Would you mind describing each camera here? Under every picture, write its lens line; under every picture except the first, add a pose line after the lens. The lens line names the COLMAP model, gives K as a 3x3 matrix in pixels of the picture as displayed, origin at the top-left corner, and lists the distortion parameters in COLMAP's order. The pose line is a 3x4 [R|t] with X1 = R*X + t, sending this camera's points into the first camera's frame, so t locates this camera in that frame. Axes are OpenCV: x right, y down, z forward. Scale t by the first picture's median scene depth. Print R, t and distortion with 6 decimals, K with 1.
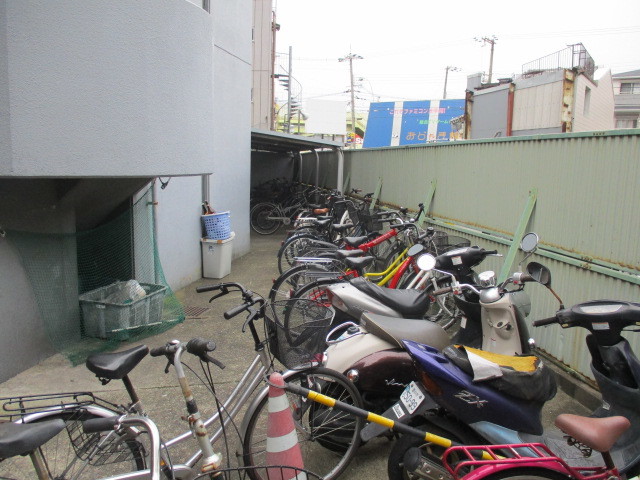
lens RADIAL K [[538.4, 0, 318.6], [0, 538.4, 241.5], [0, 0, 1]] dist [-0.037812, -0.010757]
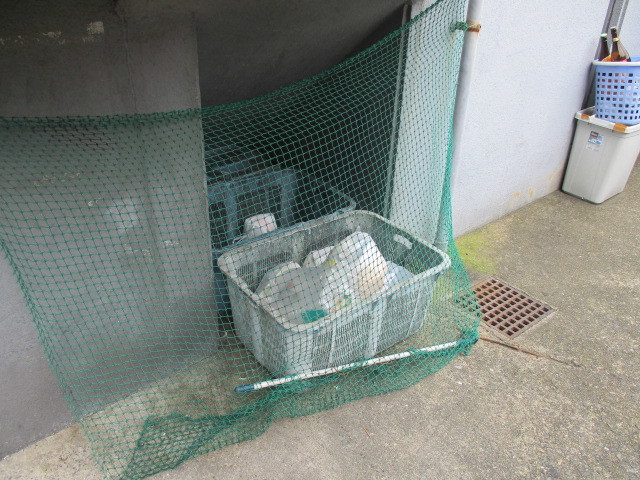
lens RADIAL K [[538.4, 0, 317.3], [0, 538.4, 237.2], [0, 0, 1]] dist [-0.037812, -0.010757]
pose [[0.784087, 0.303685, -0.541279, -0.118812], [-0.107839, 0.925510, 0.363044, -0.048742], [0.611210, -0.226288, 0.758430, 0.510724]]
